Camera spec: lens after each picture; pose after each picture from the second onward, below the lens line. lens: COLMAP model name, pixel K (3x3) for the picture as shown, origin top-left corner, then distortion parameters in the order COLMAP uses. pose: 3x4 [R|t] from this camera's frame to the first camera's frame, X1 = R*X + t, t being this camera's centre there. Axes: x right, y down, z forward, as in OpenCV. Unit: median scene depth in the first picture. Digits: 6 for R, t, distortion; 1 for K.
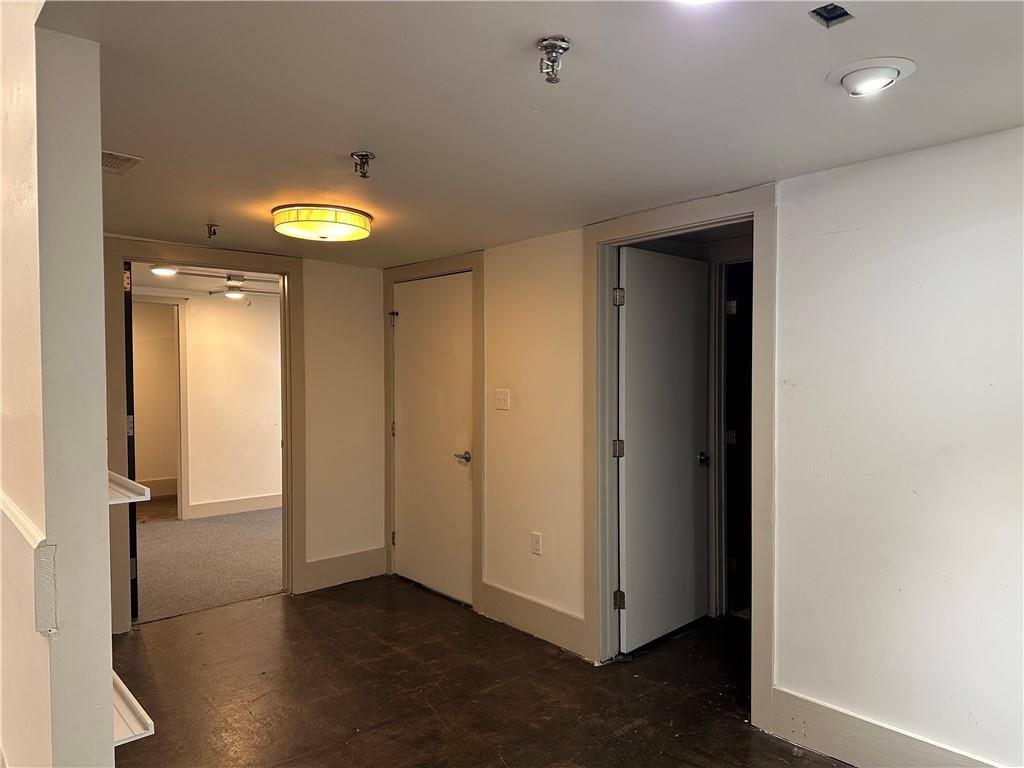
lens RADIAL K [[722.7, 0, 507.8], [0, 722.7, 392.3], [0, 0, 1]] dist [0.066352, -0.052351]
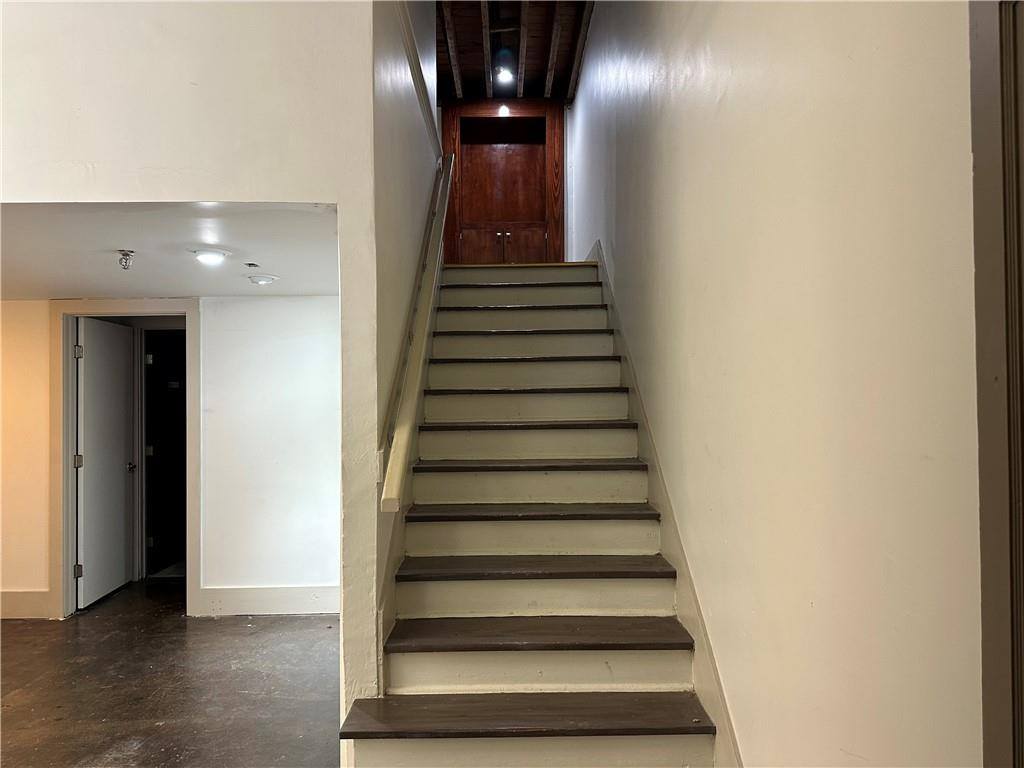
lens RADIAL K [[722.7, 0, 509.0], [0, 722.7, 390.9], [0, 0, 1]] dist [0.066352, -0.052351]
pose [[0.650172, 0.005557, 0.759767, -0.382711], [0.024418, 0.999304, -0.028205, 0.002911], [-0.759395, 0.036890, 0.649584, -0.550677]]
